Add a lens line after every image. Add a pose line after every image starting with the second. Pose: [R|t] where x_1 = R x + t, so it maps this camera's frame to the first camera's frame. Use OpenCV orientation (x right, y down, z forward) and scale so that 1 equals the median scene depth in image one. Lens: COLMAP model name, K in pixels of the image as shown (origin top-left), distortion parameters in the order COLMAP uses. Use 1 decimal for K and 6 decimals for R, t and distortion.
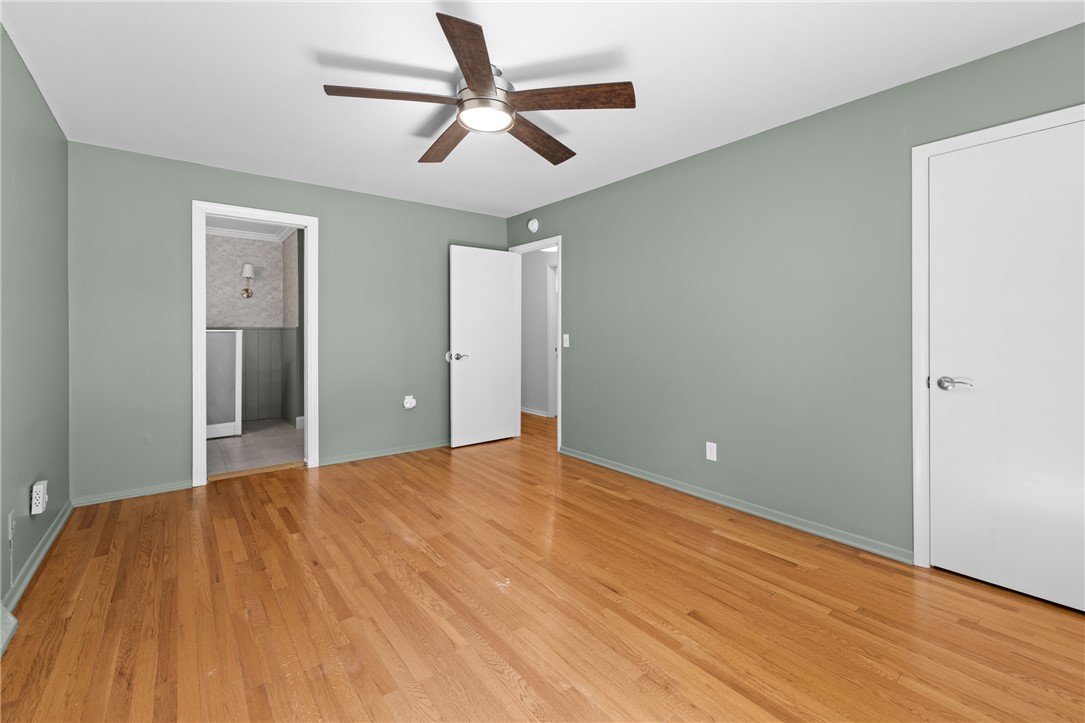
lens RADIAL K [[468.5, 0, 548.7], [0, 468.5, 329.9], [0, 0, 1]] dist [-0.002386, 0.000840]
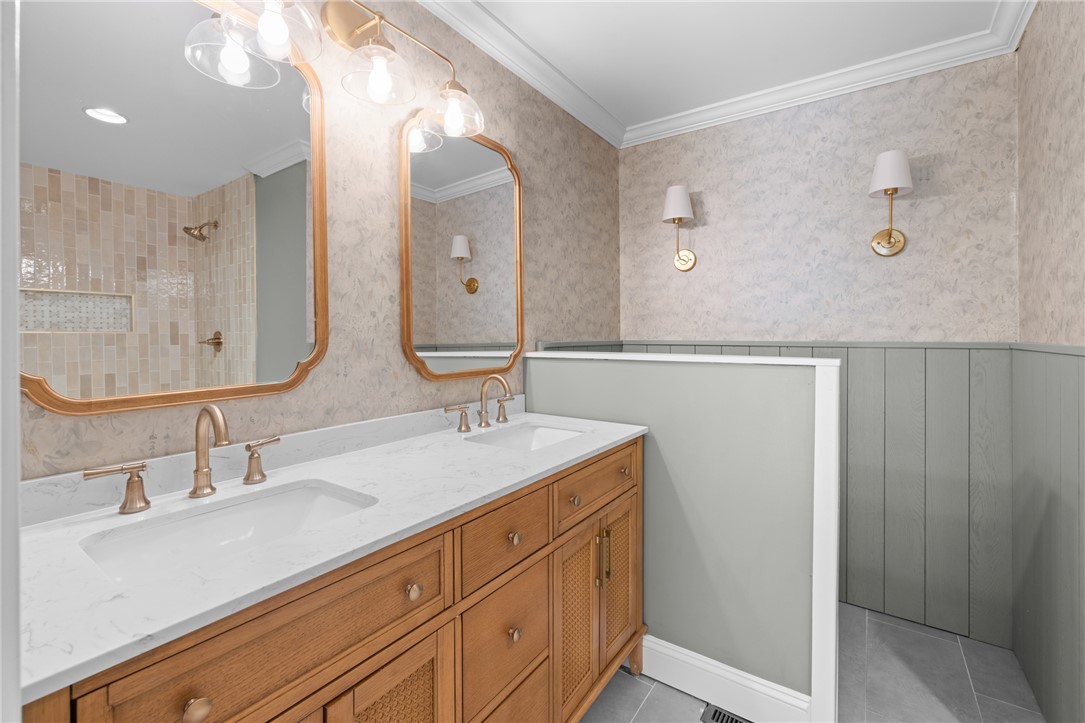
lens RADIAL K [[468.5, 0, 533.7], [0, 468.5, 340.2], [0, 0, 1]] dist [-0.002386, 0.000840]
pose [[0.278036, 0.002354, -0.960568, -0.383662], [0.002344, 0.999992, 0.003129, -0.008465], [0.960568, -0.003122, 0.278028, 0.648085]]
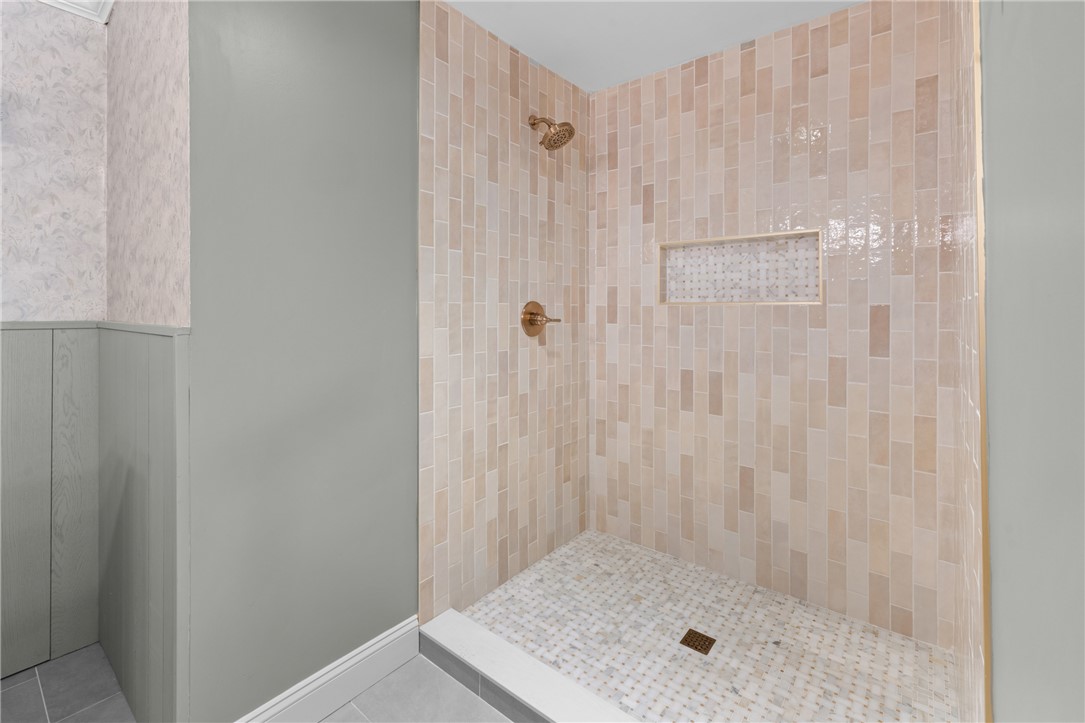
lens RADIAL K [[468.5, 0, 544.1], [0, 468.5, 308.1], [0, 0, 1]] dist [-0.002386, 0.000840]
pose [[0.975464, -0.000882, 0.220156, -0.381510], [0.002491, 0.999972, -0.007032, -0.010724], [-0.220144, 0.007408, 0.975439, 0.682001]]
